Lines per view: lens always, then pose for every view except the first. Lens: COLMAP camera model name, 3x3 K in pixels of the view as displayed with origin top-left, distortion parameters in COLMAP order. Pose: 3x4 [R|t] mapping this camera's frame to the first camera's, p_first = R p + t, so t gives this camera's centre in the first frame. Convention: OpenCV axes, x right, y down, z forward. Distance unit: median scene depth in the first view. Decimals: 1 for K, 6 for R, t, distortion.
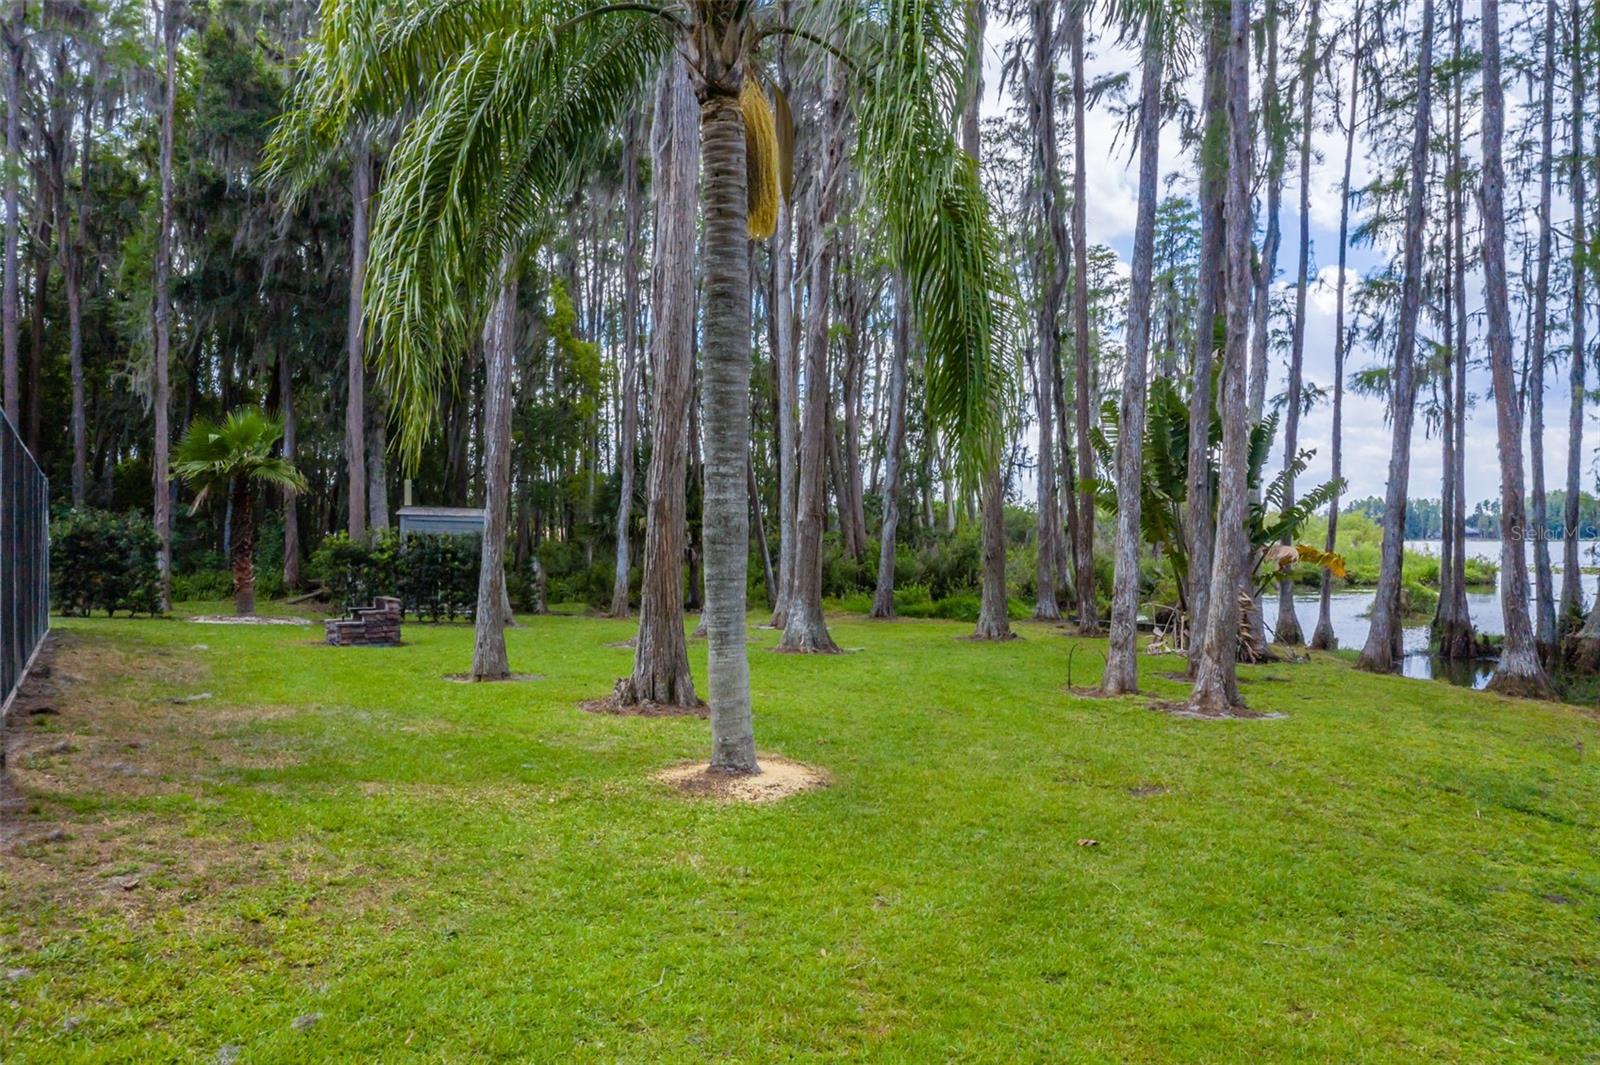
lens RADIAL K [[1268.0, 0, 799.6], [0, 1268.0, 536.6], [0, 0, 1]] dist [-0.008599, -0.000848]
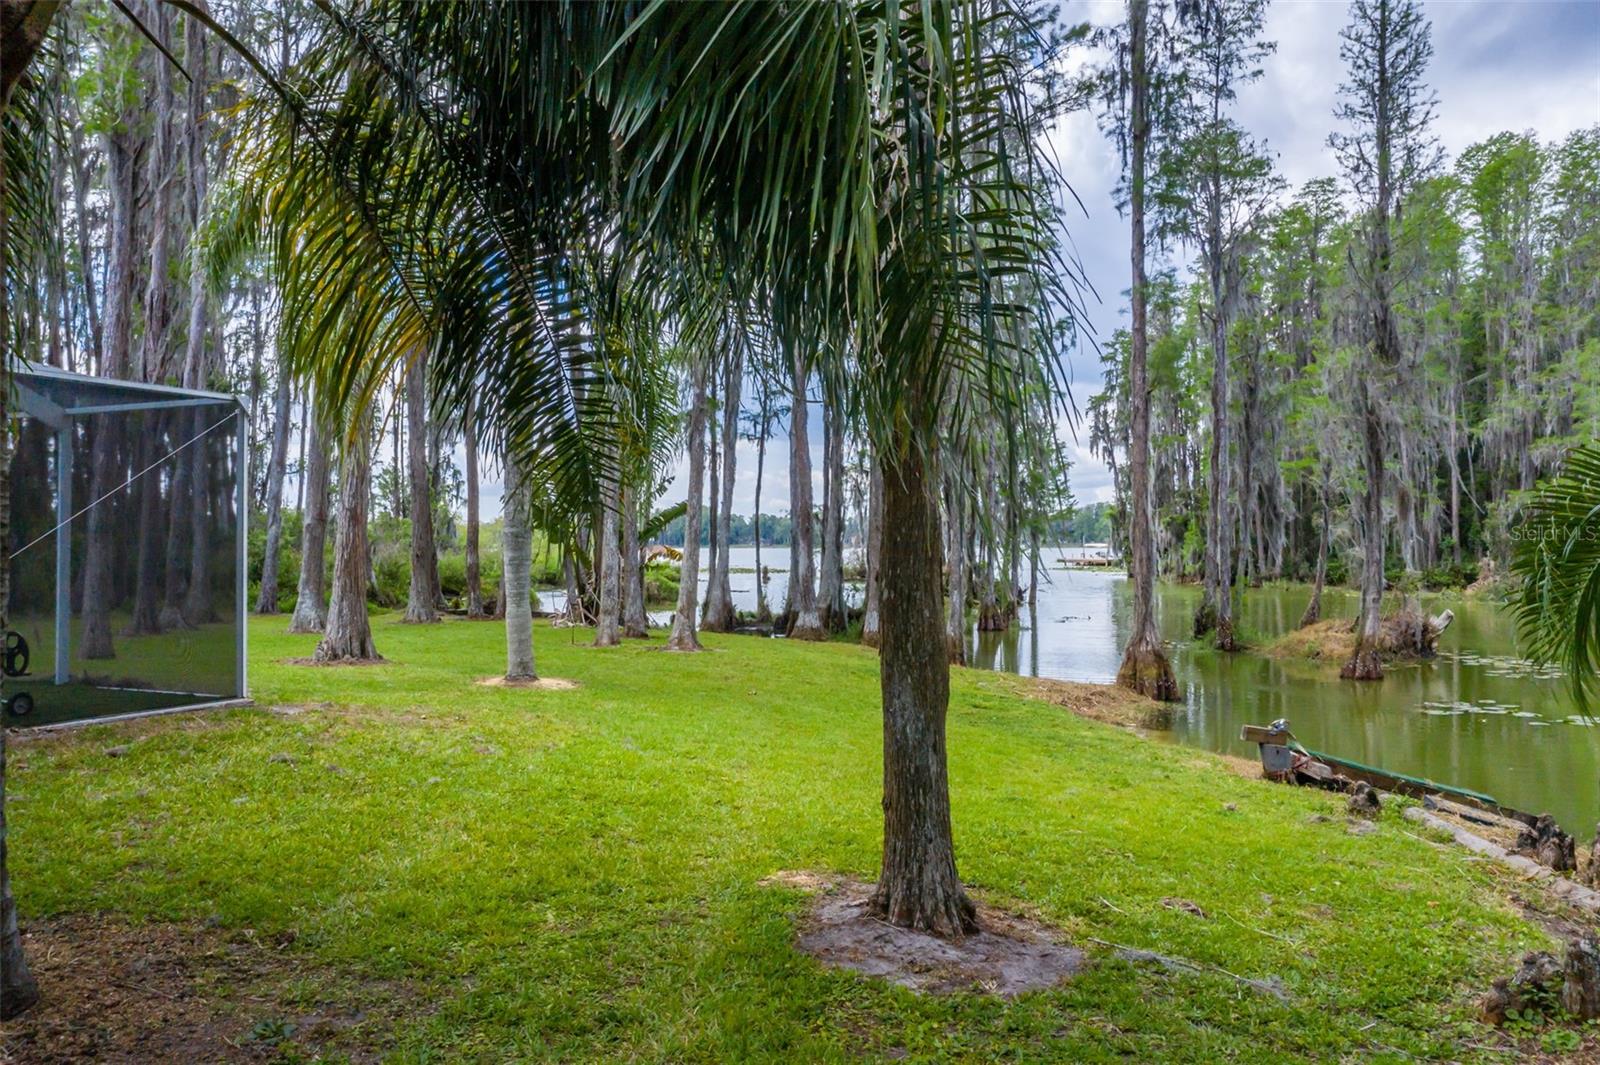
lens RADIAL K [[1268.0, 0, 800.2], [0, 1268.0, 531.5], [0, 0, 1]] dist [-0.008599, -0.000848]
pose [[0.803950, 0.008433, 0.594637, -0.381387], [-0.002584, 0.999940, -0.010688, 0.007451], [-0.594692, 0.007056, 0.803923, -0.262067]]
